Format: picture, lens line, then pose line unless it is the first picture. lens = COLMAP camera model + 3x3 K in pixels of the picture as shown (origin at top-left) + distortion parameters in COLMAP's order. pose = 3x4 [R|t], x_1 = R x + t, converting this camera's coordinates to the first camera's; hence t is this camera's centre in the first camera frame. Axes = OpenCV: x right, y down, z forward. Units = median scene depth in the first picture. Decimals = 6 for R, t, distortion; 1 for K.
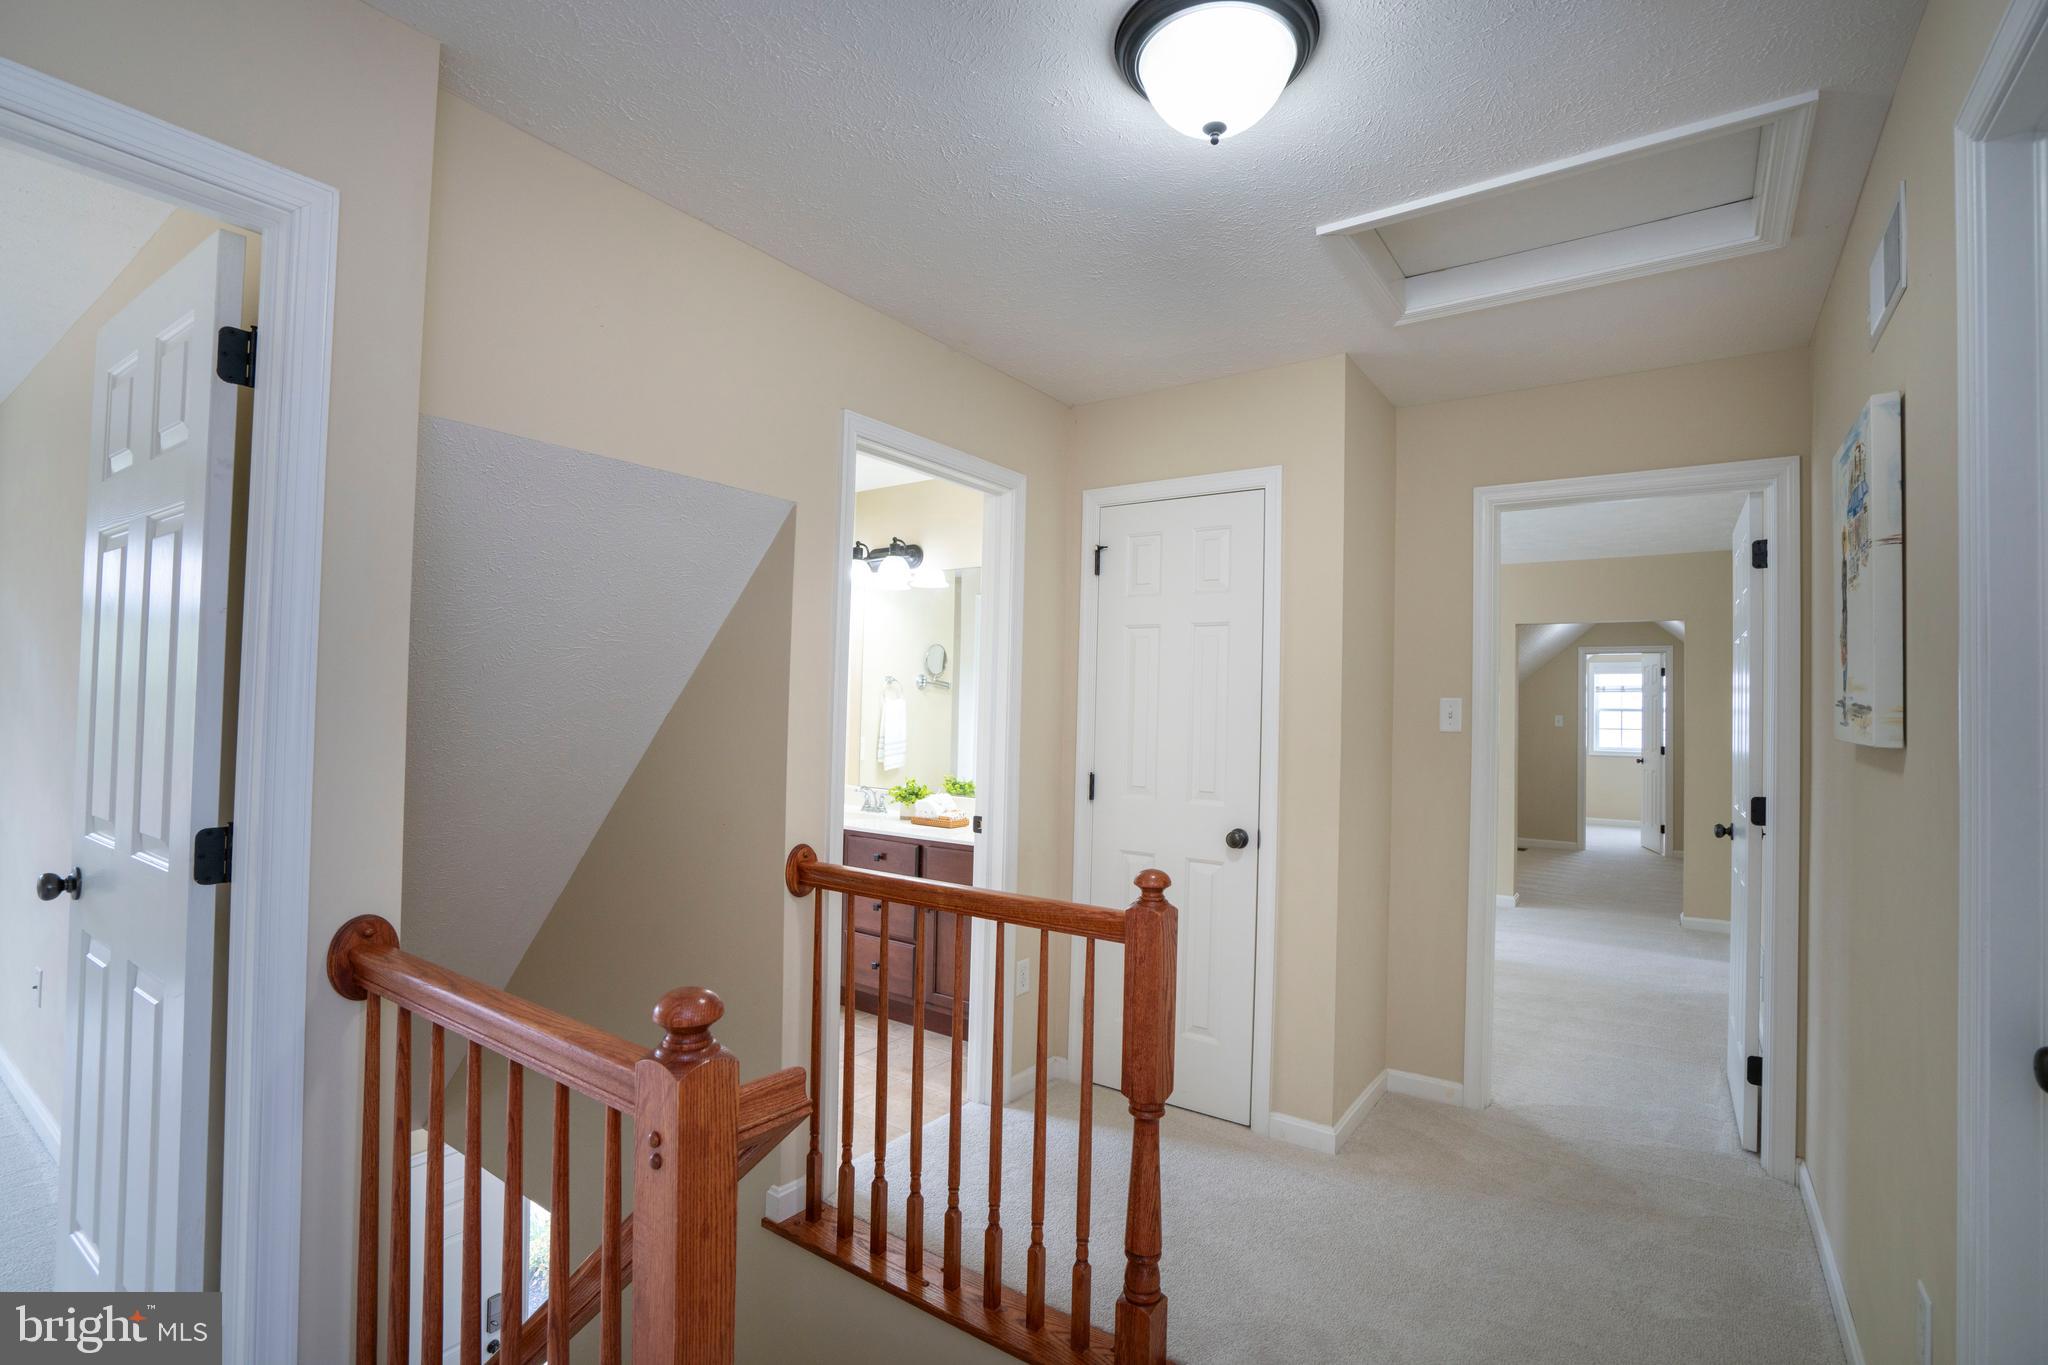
lens RADIAL K [[947.1, 0, 1020.2], [0, 947.1, 686.6], [0, 0, 1]] dist [-0.067410, 0.028835]
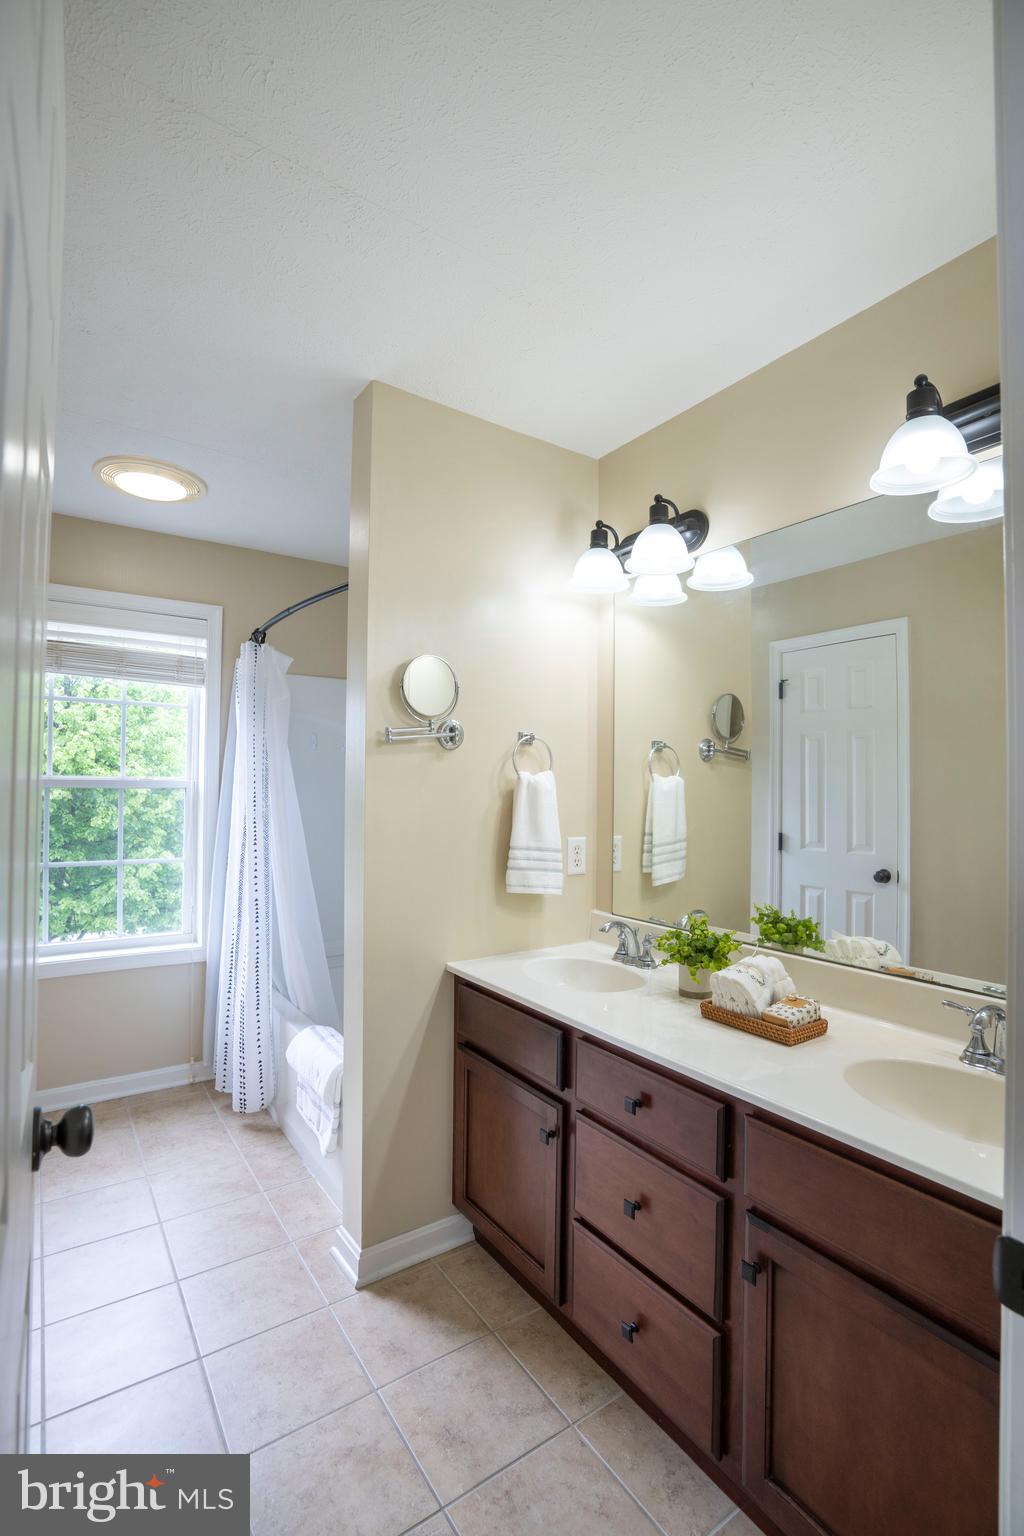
lens RADIAL K [[710.3, 0, 512.0], [0, 710.3, 768.0], [0, 0, 1]] dist [-0.067410, 0.028835]
pose [[0.938757, -0.022410, -0.343851, -0.071403], [0.019630, 0.999740, -0.011564, 0.012730], [0.344021, 0.004106, 0.938953, 0.554142]]
